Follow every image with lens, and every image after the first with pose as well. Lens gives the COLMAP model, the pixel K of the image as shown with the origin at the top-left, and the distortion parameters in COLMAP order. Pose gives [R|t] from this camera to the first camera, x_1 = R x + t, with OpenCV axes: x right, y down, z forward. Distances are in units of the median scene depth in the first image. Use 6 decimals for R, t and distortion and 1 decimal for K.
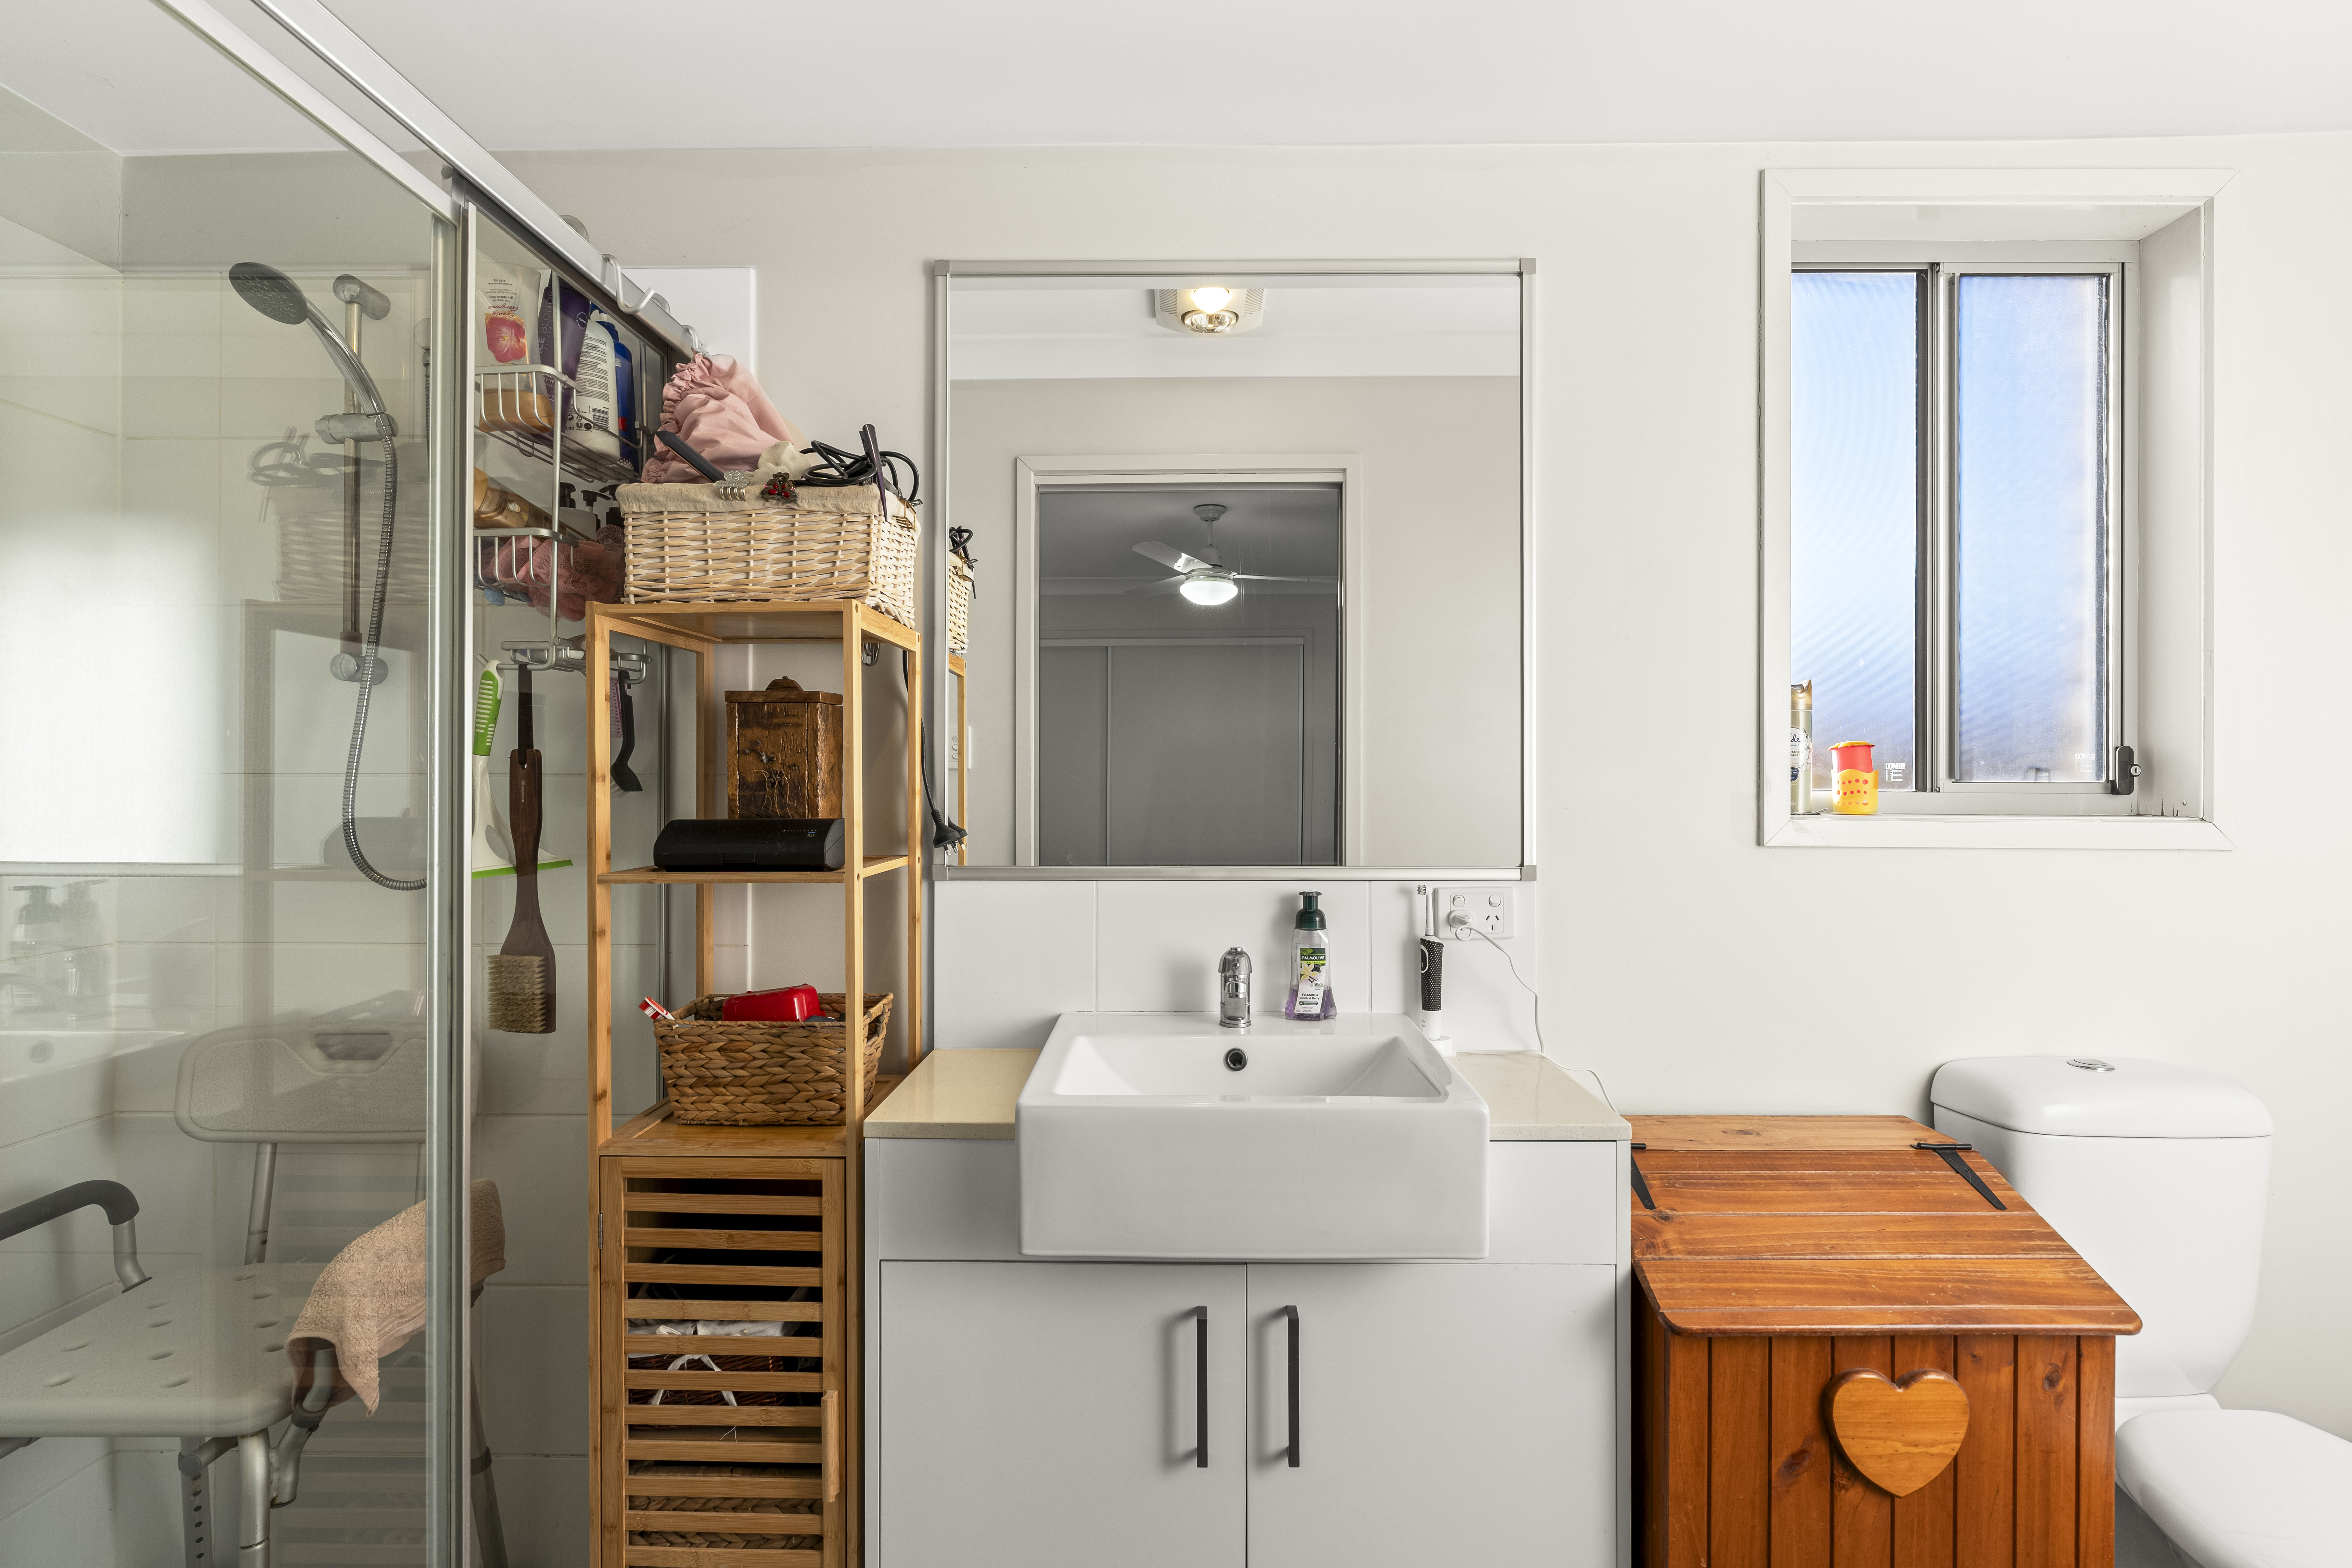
lens RADIAL K [[1059.1, 0, 1188.3], [0, 1059.1, 777.7], [0, 0, 1]] dist [-0.003383, 0.000086]
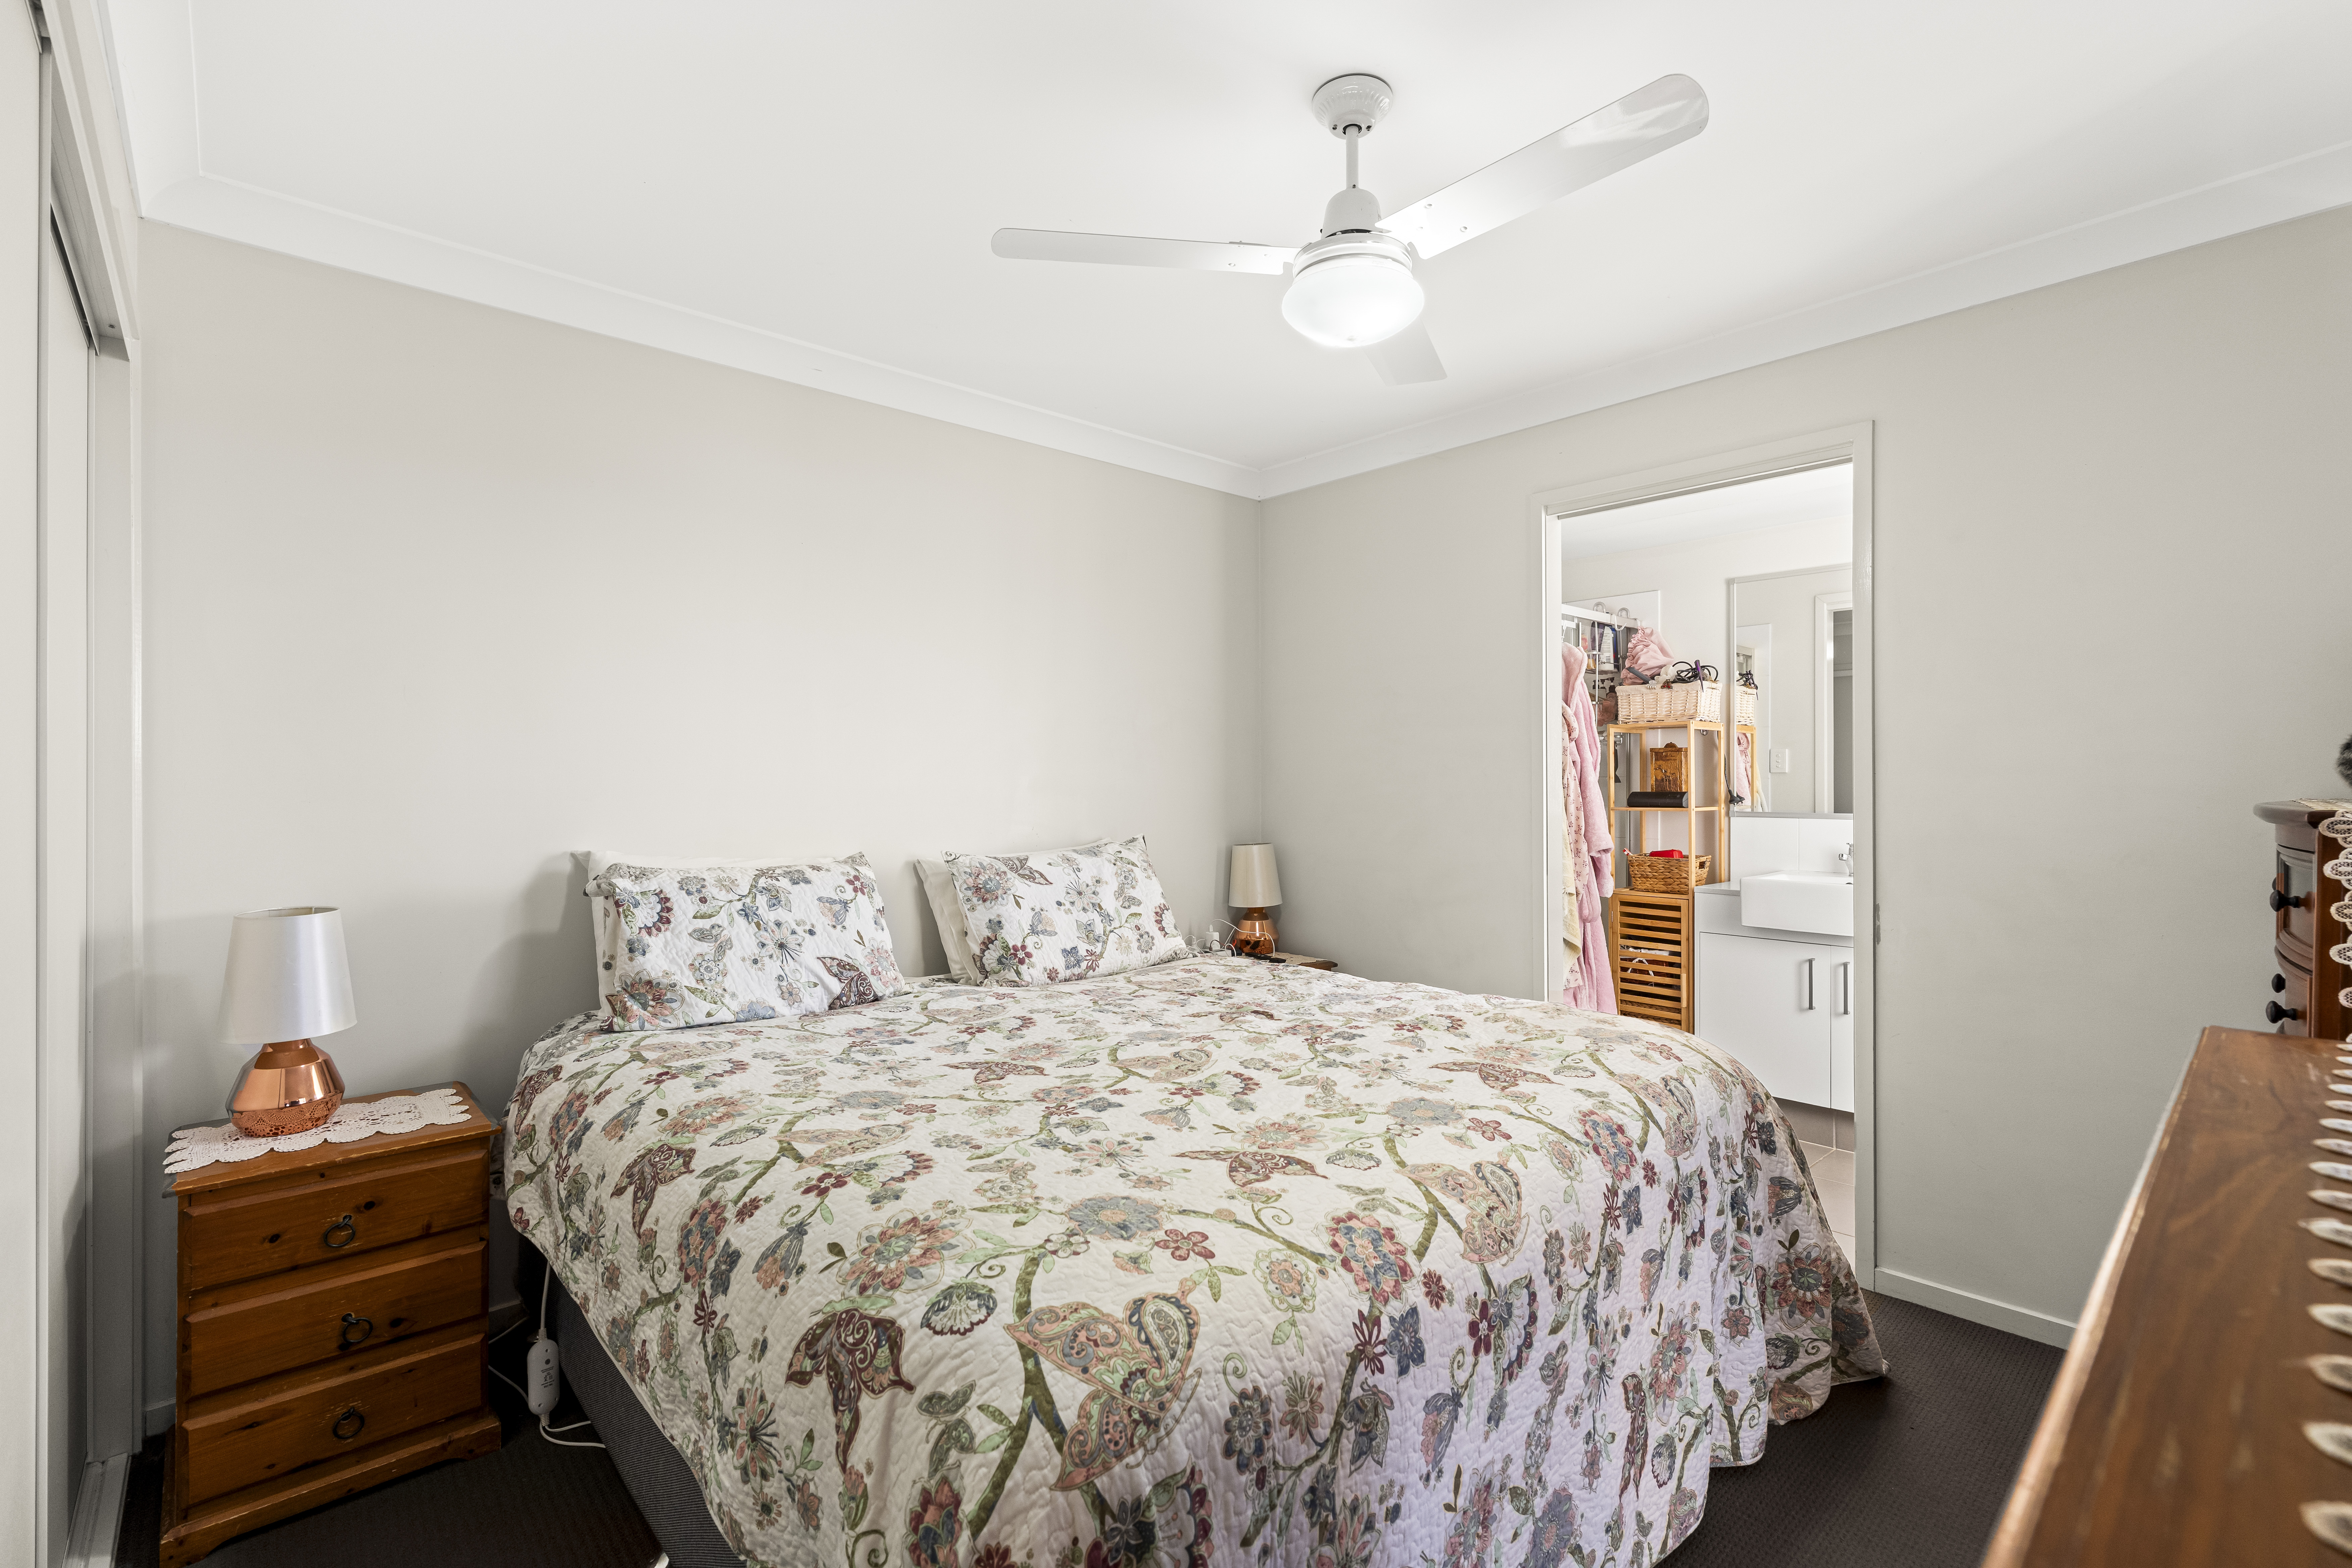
lens RADIAL K [[1059.1, 0, 1192.1], [0, 1059.1, 775.3], [0, 0, 1]] dist [-0.003383, 0.000086]
pose [[0.677184, -0.003455, -0.735806, 0.948915], [0.002280, 0.999994, -0.002597, -0.001743], [0.735810, 0.000080, 0.677188, -2.114445]]
